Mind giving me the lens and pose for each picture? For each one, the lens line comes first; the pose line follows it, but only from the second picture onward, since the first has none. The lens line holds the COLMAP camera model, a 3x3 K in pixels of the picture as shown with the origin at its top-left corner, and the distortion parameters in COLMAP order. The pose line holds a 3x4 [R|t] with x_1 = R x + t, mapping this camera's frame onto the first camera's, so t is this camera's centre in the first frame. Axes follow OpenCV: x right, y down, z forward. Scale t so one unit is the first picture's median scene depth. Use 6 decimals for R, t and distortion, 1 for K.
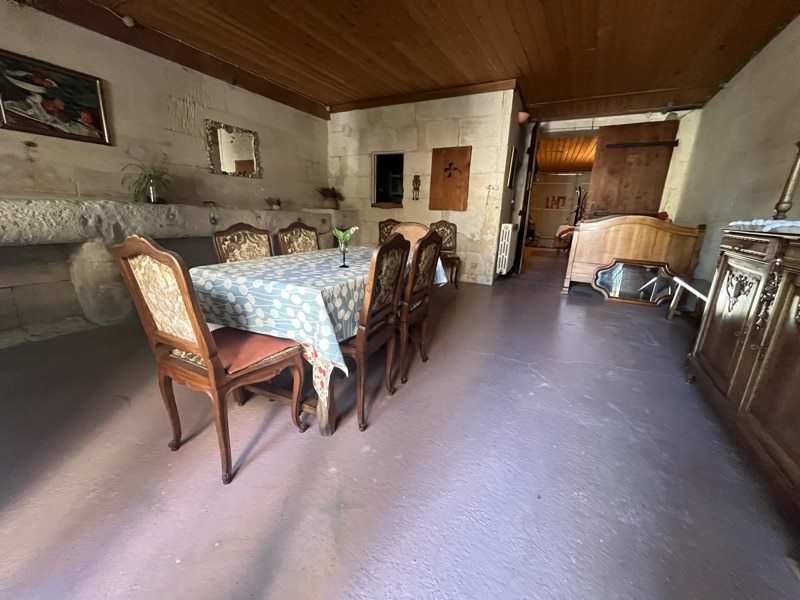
lens RADIAL K [[323.1, 0, 398.0], [0, 323.1, 302.4], [0, 0, 1]] dist [-0.006113, -0.000138]
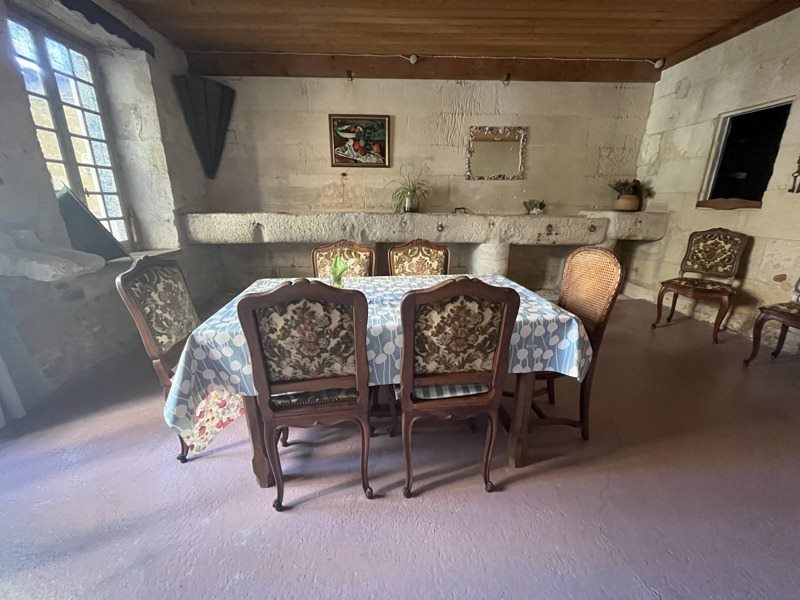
lens RADIAL K [[323.1, 0, 398.0], [0, 323.1, 302.4], [0, 0, 1]] dist [-0.006113, -0.000138]
pose [[0.515153, 0.222108, -0.827820, 0.274602], [-0.211071, 0.968970, 0.128630, -0.126002], [0.830702, 0.108465, 0.546049, 0.345776]]
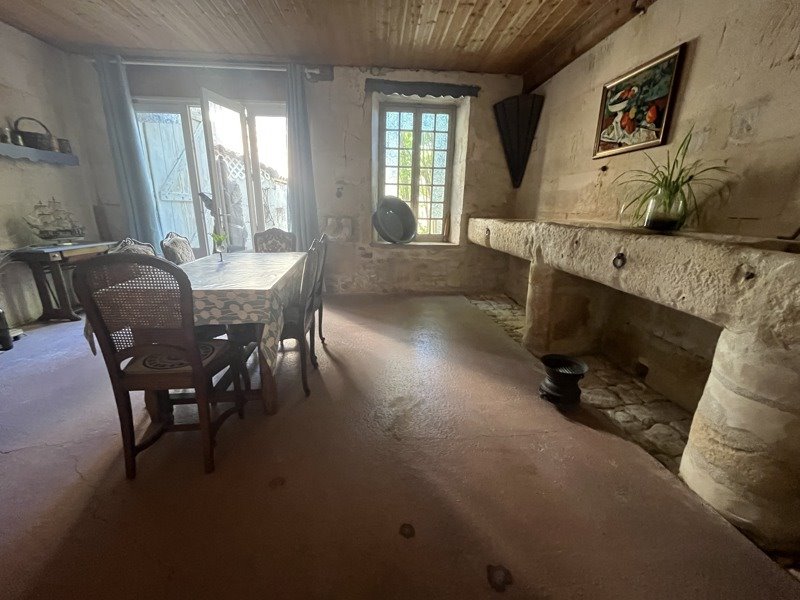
lens RADIAL K [[323.1, 0, 398.0], [0, 323.1, 302.4], [0, 0, 1]] dist [-0.006113, -0.000138]
pose [[-0.834697, 0.106596, -0.540294, -0.016627], [-0.187363, 0.867593, 0.460626, -0.363953], [0.517857, 0.485715, -0.704206, 1.209609]]
